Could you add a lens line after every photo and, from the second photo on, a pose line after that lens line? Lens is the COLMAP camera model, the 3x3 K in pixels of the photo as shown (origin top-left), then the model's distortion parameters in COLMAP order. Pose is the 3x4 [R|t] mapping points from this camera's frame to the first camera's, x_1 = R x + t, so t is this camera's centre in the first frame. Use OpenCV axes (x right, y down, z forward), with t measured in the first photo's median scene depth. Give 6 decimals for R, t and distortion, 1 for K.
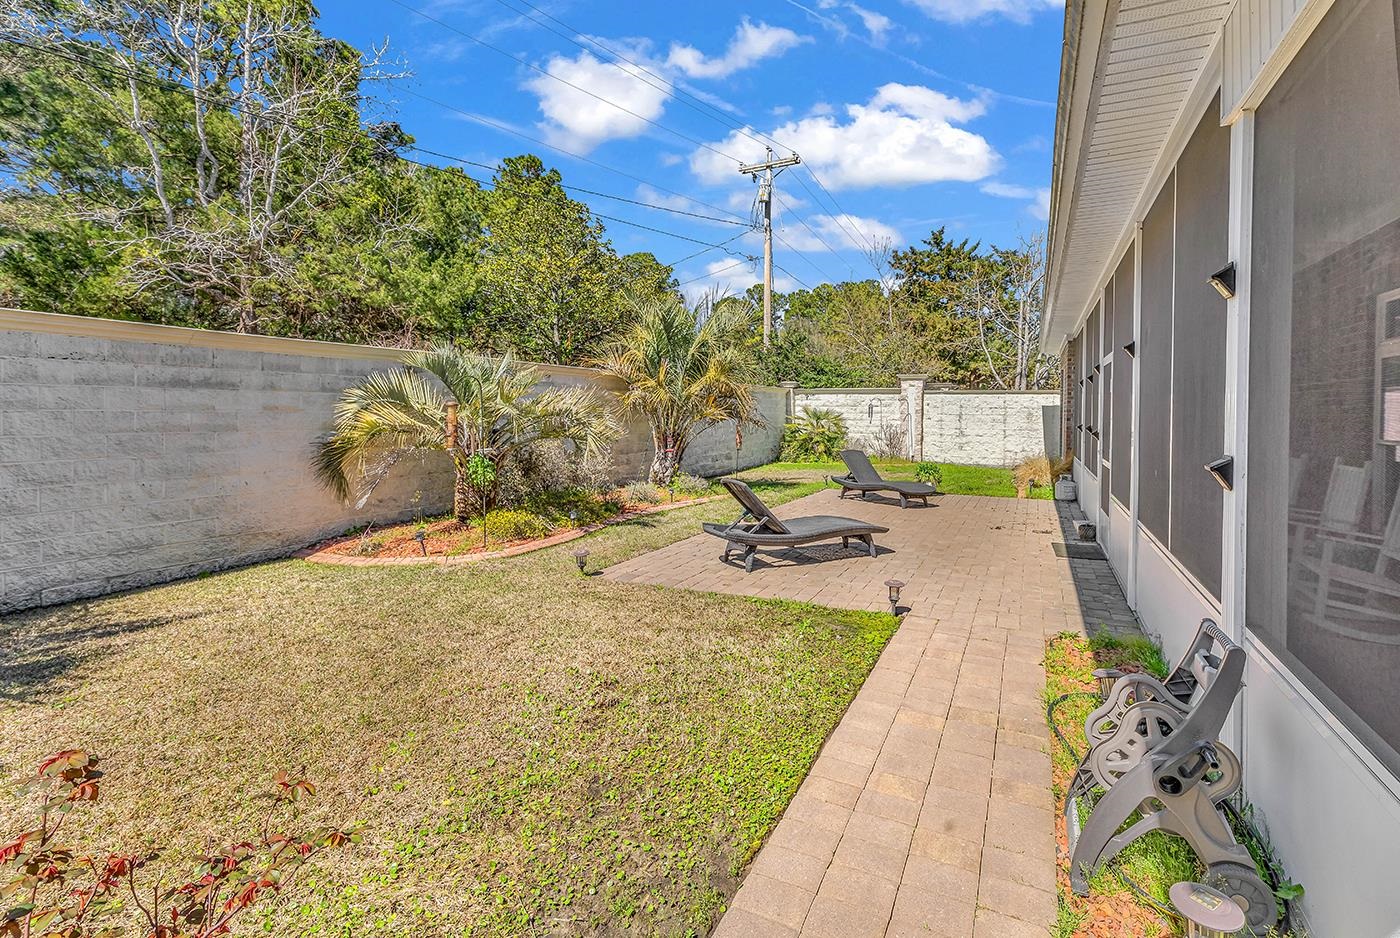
lens RADIAL K [[639.1, 0, 661.9], [0, 639.1, 423.4], [0, 0, 1]] dist [0.009682, -0.002259]
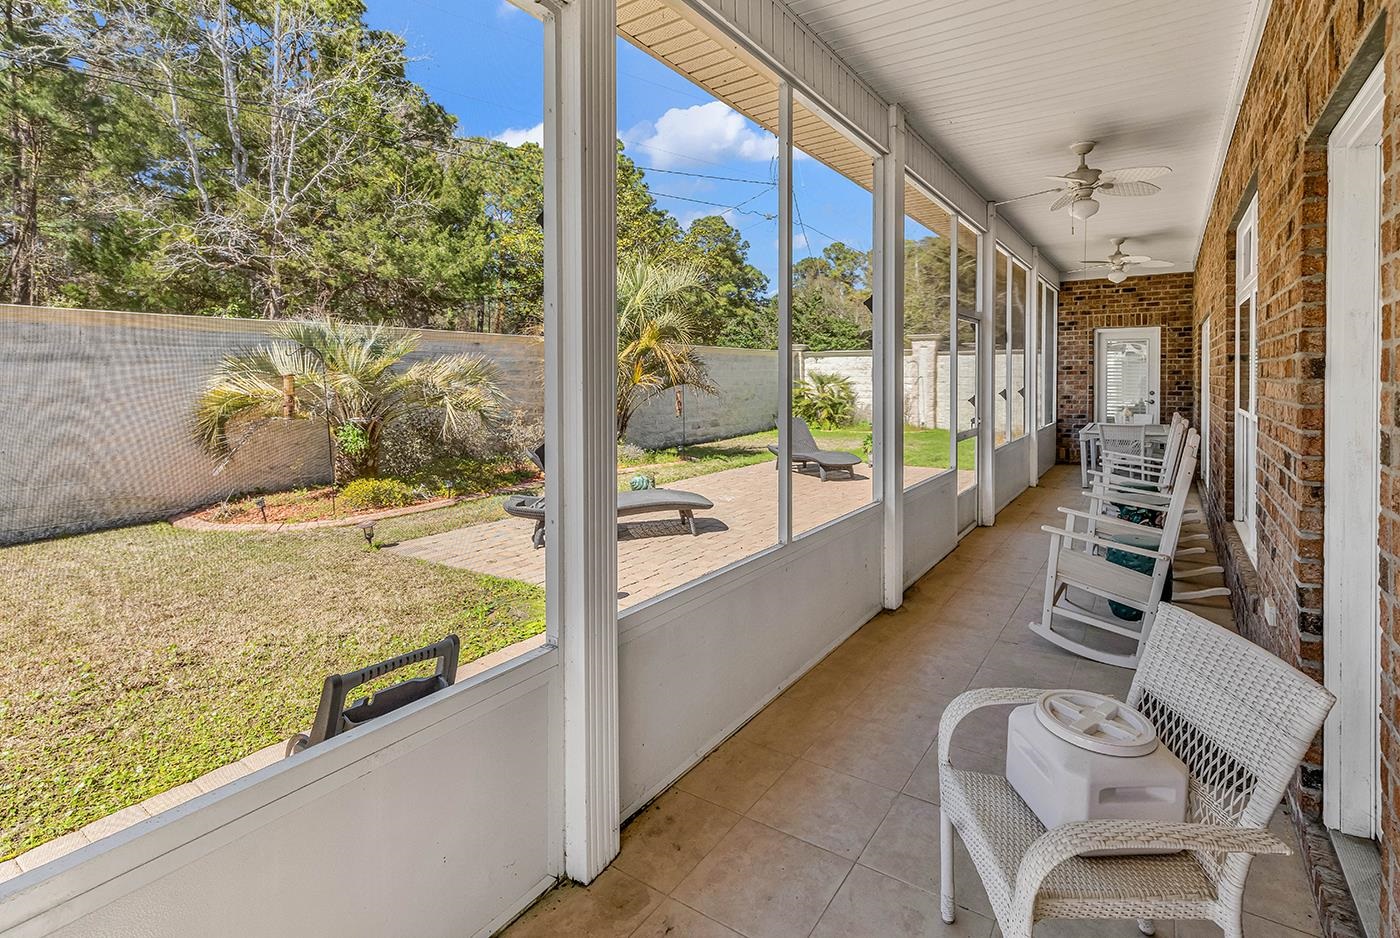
lens RADIAL K [[639.1, 0, 666.0], [0, 639.1, 386.5], [0, 0, 1]] dist [0.009682, -0.002259]
pose [[0.989442, -0.007689, -0.144725, 0.161302], [0.007364, 0.999969, -0.002780, -0.001605], [0.144742, 0.001684, 0.989468, 0.028570]]
